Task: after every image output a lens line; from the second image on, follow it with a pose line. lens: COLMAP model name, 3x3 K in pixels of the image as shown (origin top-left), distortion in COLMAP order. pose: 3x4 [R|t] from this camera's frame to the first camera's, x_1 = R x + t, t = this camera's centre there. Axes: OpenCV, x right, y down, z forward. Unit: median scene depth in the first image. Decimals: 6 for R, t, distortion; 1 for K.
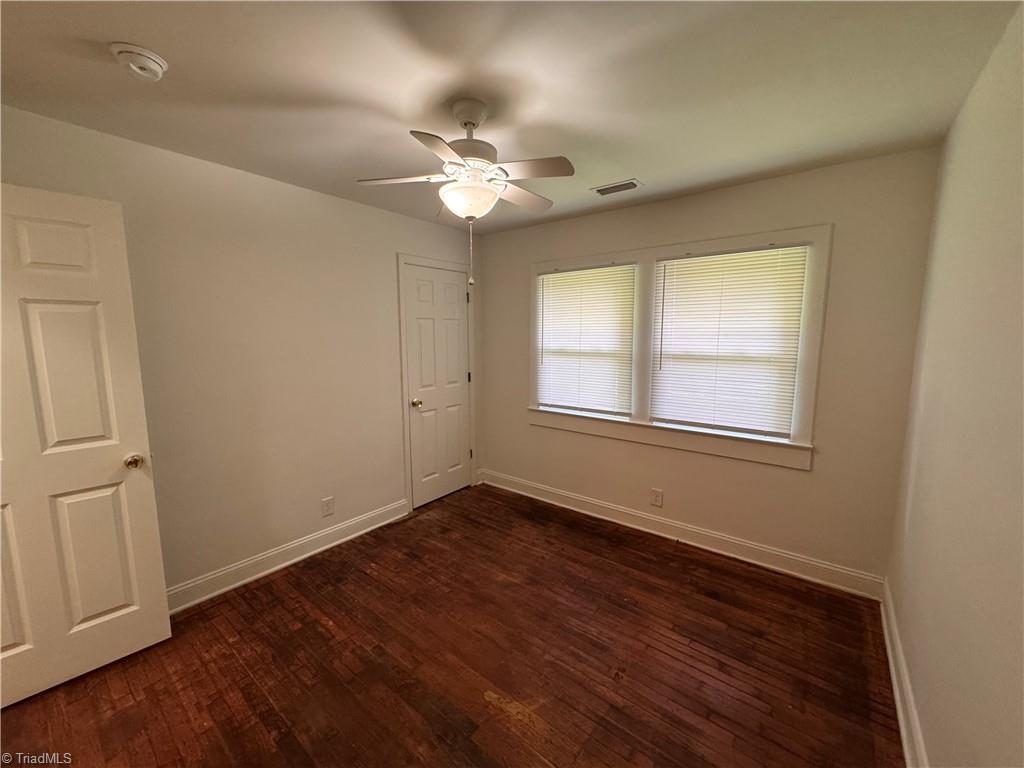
lens RADIAL K [[407.7, 0, 510.6], [0, 407.7, 383.5], [0, 0, 1]] dist [-0.003319, 0.000407]
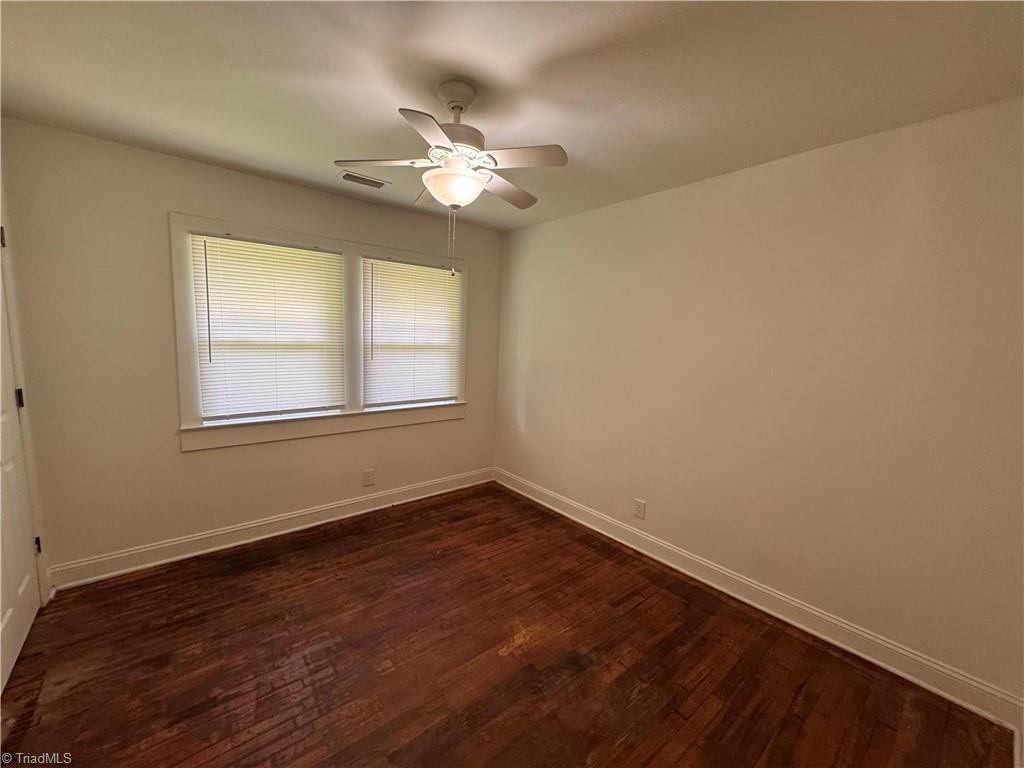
lens RADIAL K [[407.7, 0, 510.6], [0, 407.7, 383.5], [0, 0, 1]] dist [-0.003319, 0.000407]
pose [[0.209450, -0.111196, 0.971476, -0.683462], [0.081684, 0.992030, 0.095938, -0.048275], [-0.974402, 0.059260, 0.216864, 0.448374]]
